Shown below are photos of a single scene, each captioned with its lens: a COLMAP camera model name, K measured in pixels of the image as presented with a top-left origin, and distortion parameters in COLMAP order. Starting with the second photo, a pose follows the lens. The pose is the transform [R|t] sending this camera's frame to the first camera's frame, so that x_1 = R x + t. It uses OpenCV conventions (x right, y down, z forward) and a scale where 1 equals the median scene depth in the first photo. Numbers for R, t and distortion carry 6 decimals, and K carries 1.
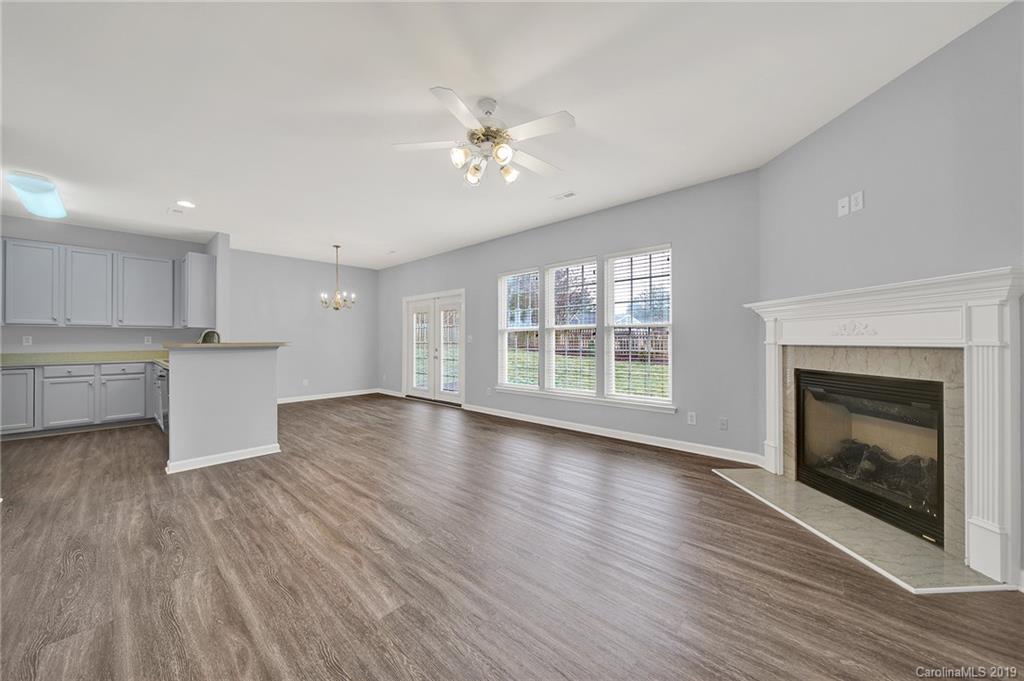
lens RADIAL K [[361.9, 0, 522.6], [0, 361.9, 338.6], [0, 0, 1]] dist [-0.005619, -0.001024]
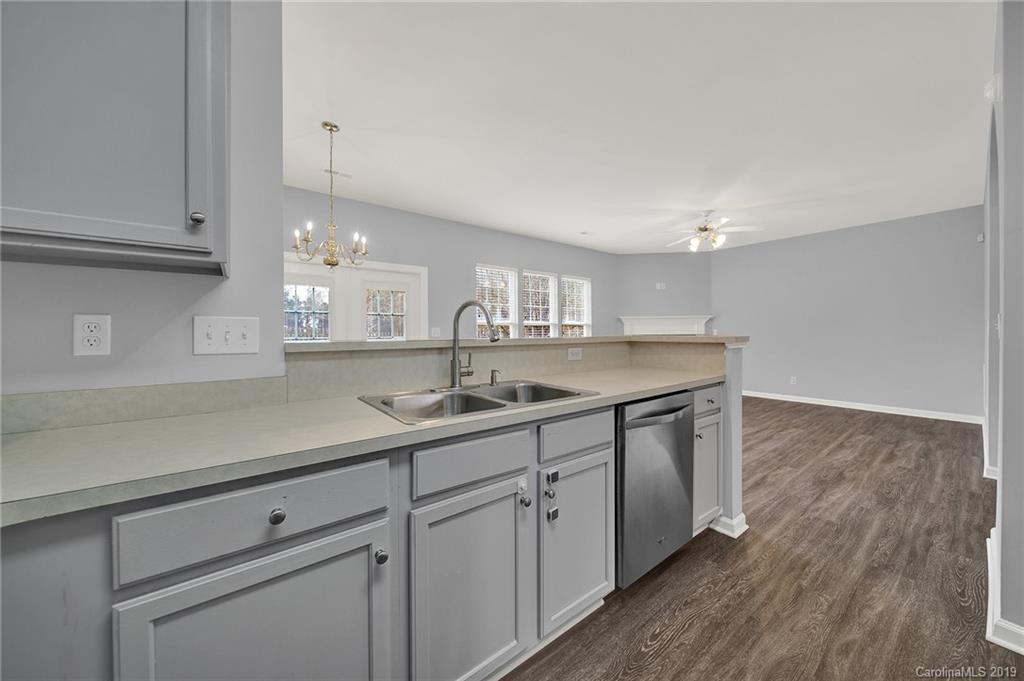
lens RADIAL K [[361.9, 0, 505.6], [0, 361.9, 335.4], [0, 0, 1]] dist [-0.005619, -0.001024]
pose [[0.199923, -0.003275, 0.979806, -2.108903], [-0.003326, 0.999986, 0.004021, 0.011533], [-0.979806, -0.004063, 0.199910, 1.584953]]
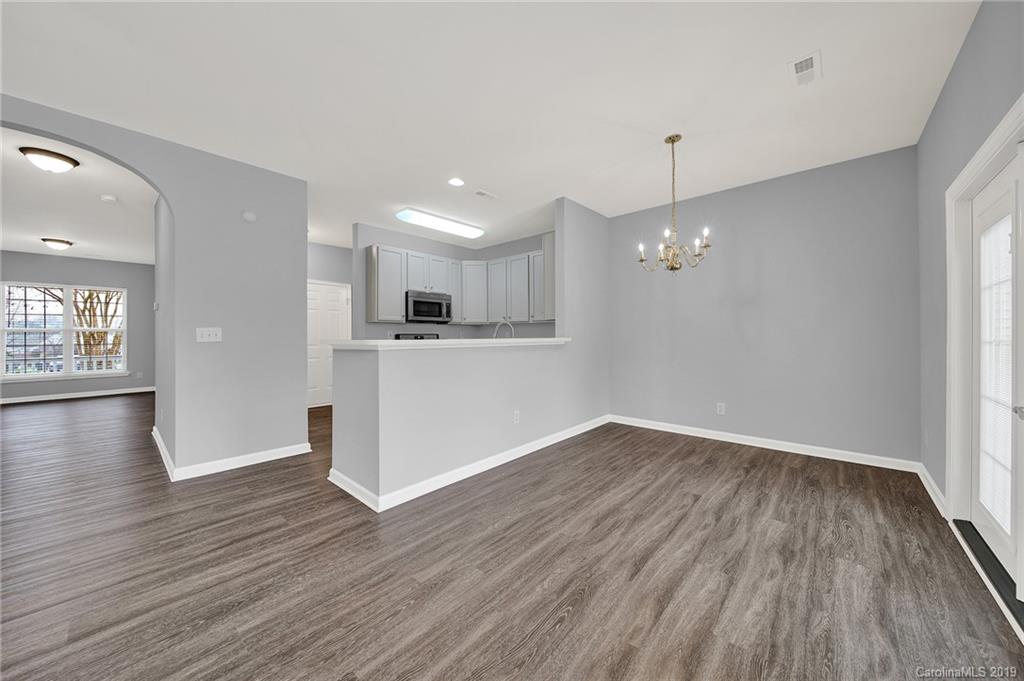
lens RADIAL K [[361.9, 0, 505.9], [0, 361.9, 332.6], [0, 0, 1]] dist [-0.005619, -0.001024]
pose [[-0.018789, -0.004682, -0.999813, -0.051356], [0.016291, 0.999855, -0.004988, 0.005037], [0.999691, -0.016382, -0.018710, 1.798627]]
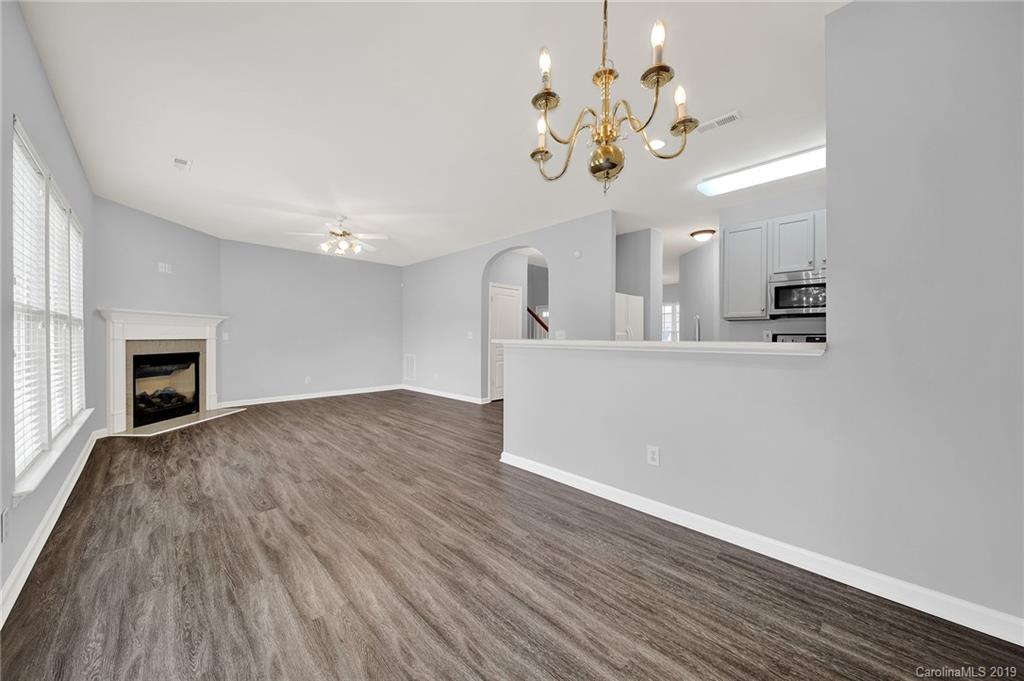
lens RADIAL K [[361.9, 0, 507.1], [0, 361.9, 335.3], [0, 0, 1]] dist [-0.005619, -0.001024]
pose [[-0.997336, -0.000149, 0.072941, -1.088061], [-0.001113, 0.999913, -0.013176, 0.019437], [-0.072932, -0.013222, -0.997249, 2.748503]]
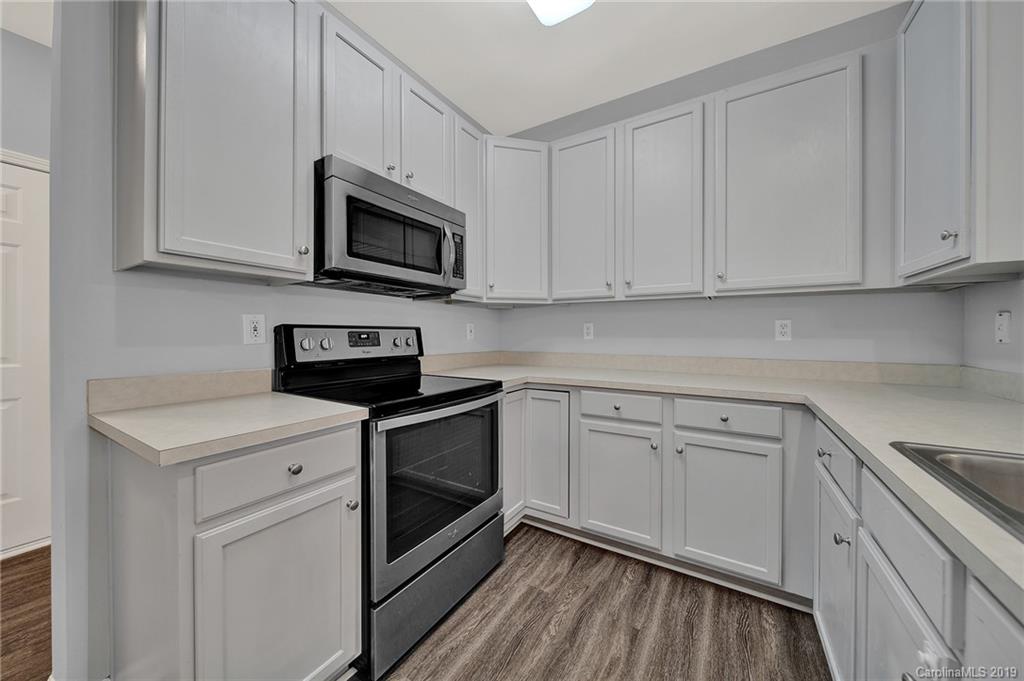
lens RADIAL K [[361.9, 0, 516.4], [0, 361.9, 334.9], [0, 0, 1]] dist [-0.005619, -0.001024]
pose [[0.168918, 0.009106, -0.985588, -1.510184], [0.009769, 0.999893, 0.010912, 0.007305], [0.985582, -0.011471, 0.168811, 1.395617]]
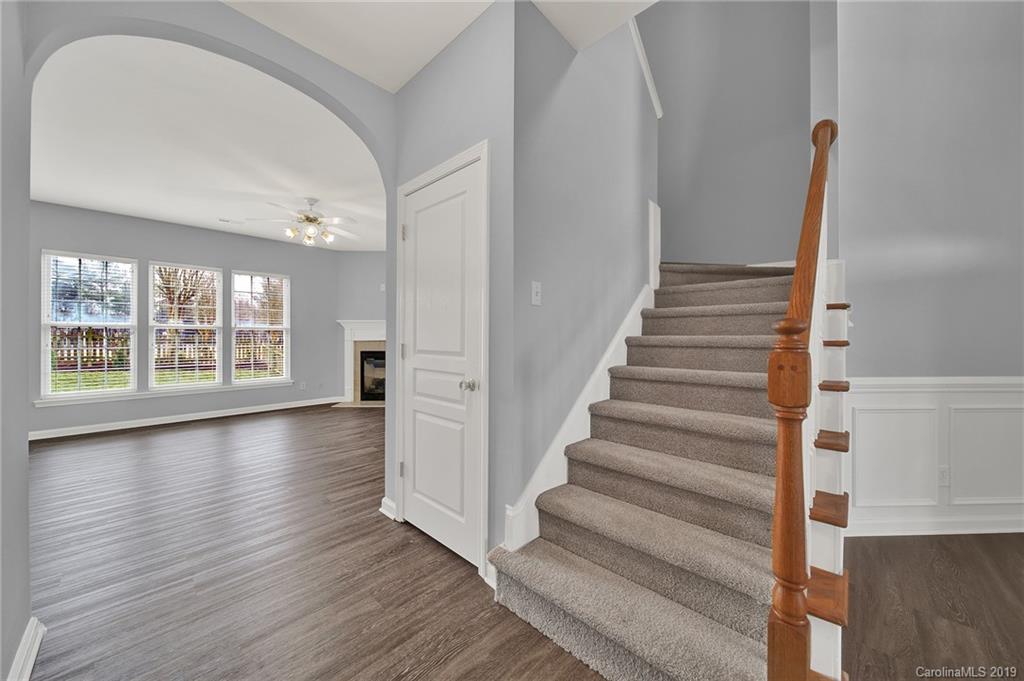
lens RADIAL K [[361.9, 0, 501.8], [0, 361.9, 339.7], [0, 0, 1]] dist [-0.005619, -0.001024]
pose [[0.052638, -0.004740, 0.998602, -1.655380], [-0.004532, 0.999977, 0.004985, -0.003729], [-0.998603, -0.004788, 0.052615, -0.000584]]
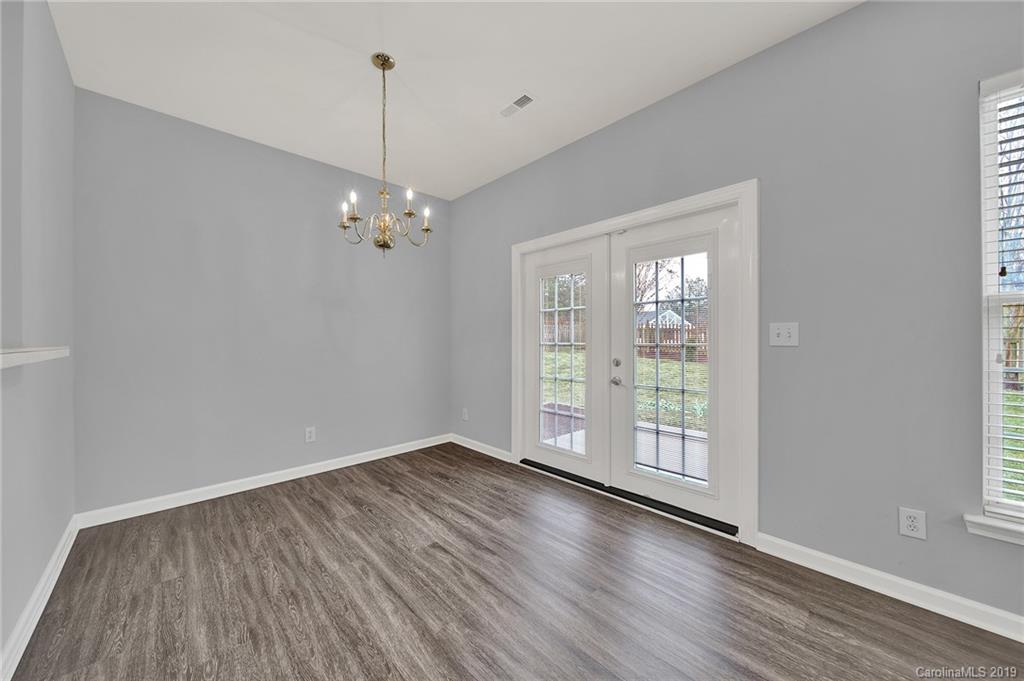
lens RADIAL K [[361.9, 0, 509.8], [0, 361.9, 334.8], [0, 0, 1]] dist [-0.005619, -0.001024]
pose [[0.996277, -0.002970, -0.086161, -0.837851], [0.003127, 0.999994, 0.001676, 0.003328], [0.086155, -0.001939, 0.996280, 1.535360]]
